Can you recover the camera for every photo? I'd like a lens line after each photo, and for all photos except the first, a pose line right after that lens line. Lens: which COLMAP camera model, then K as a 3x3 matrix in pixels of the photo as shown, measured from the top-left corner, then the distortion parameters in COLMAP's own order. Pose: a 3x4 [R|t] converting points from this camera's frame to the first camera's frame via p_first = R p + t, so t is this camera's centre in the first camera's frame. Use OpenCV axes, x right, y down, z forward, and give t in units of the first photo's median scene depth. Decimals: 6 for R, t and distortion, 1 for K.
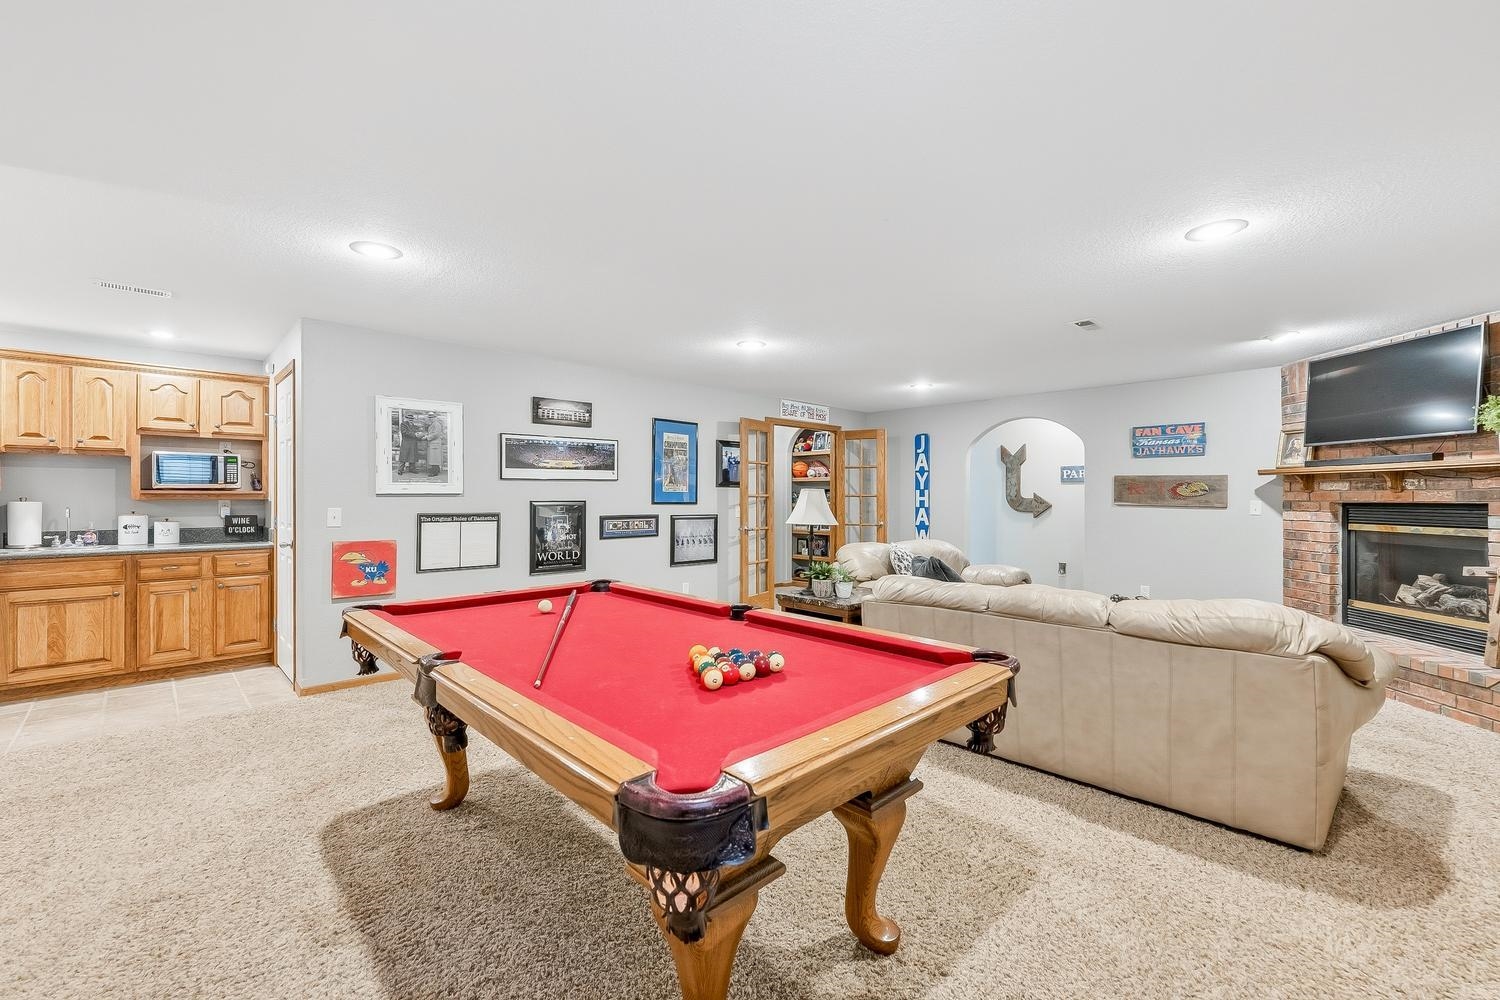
lens RADIAL K [[639.5, 0, 750.4], [0, 639.5, 502.1], [0, 0, 1]] dist [-0.000467, 0.000035]
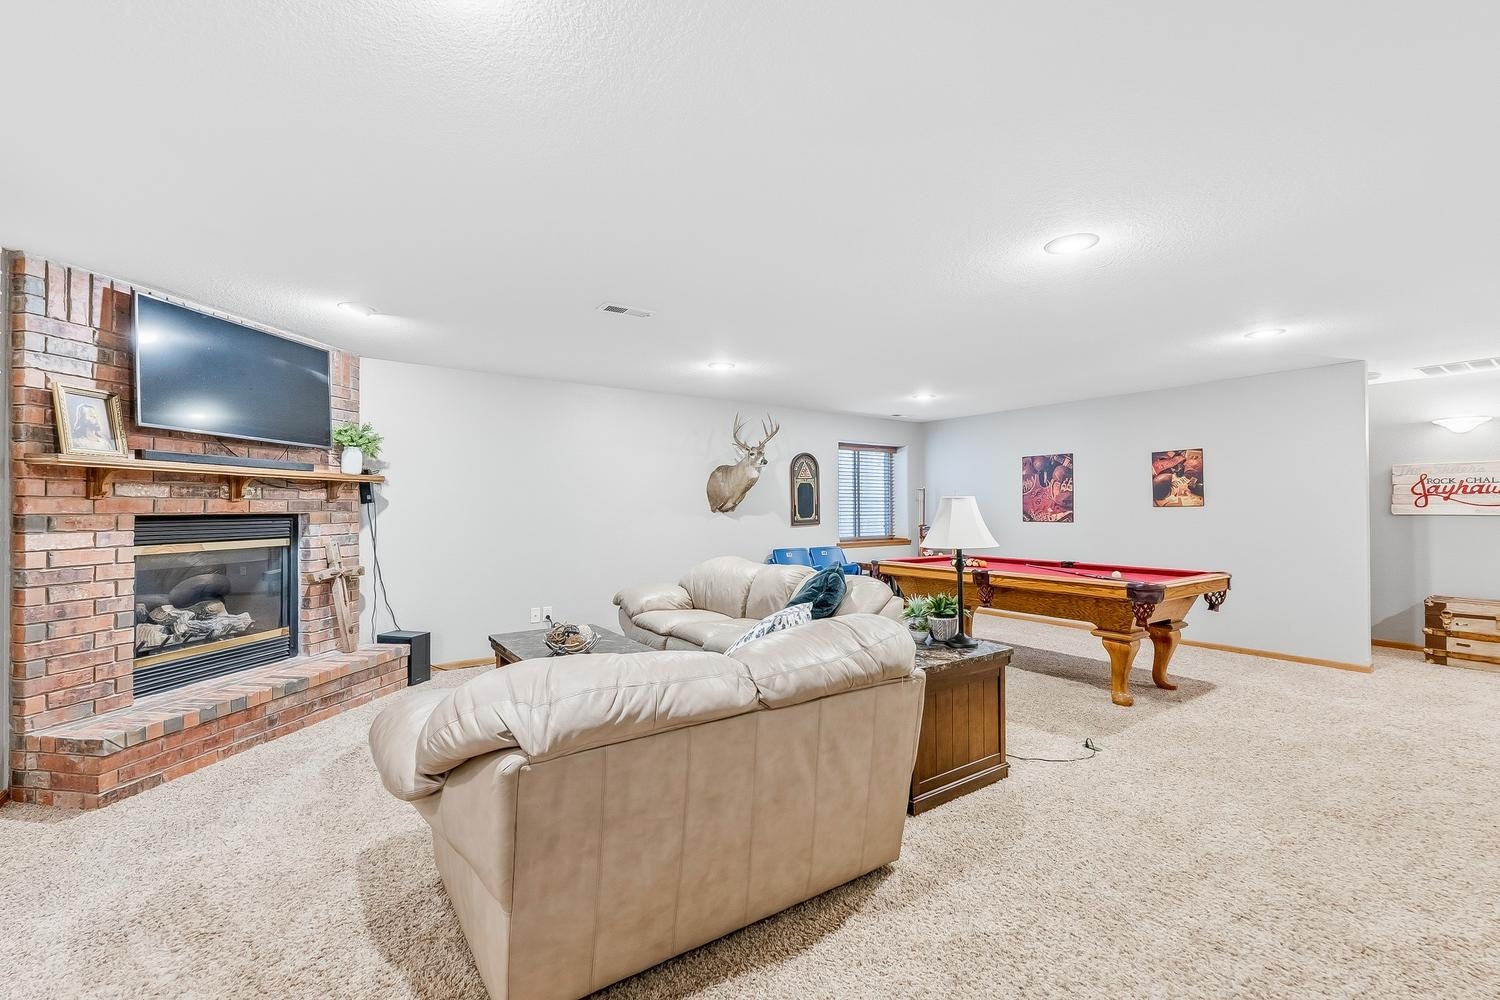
lens RADIAL K [[602.9, 0, 748.4], [0, 602.9, 501.0], [0, 0, 1]] dist [-0.001470, -0.000085]
pose [[-0.982642, 0.000924, 0.185512, 0.155358], [0.000118, 0.999991, -0.004355, -0.009660], [-0.185515, -0.004257, -0.982632, 1.260200]]
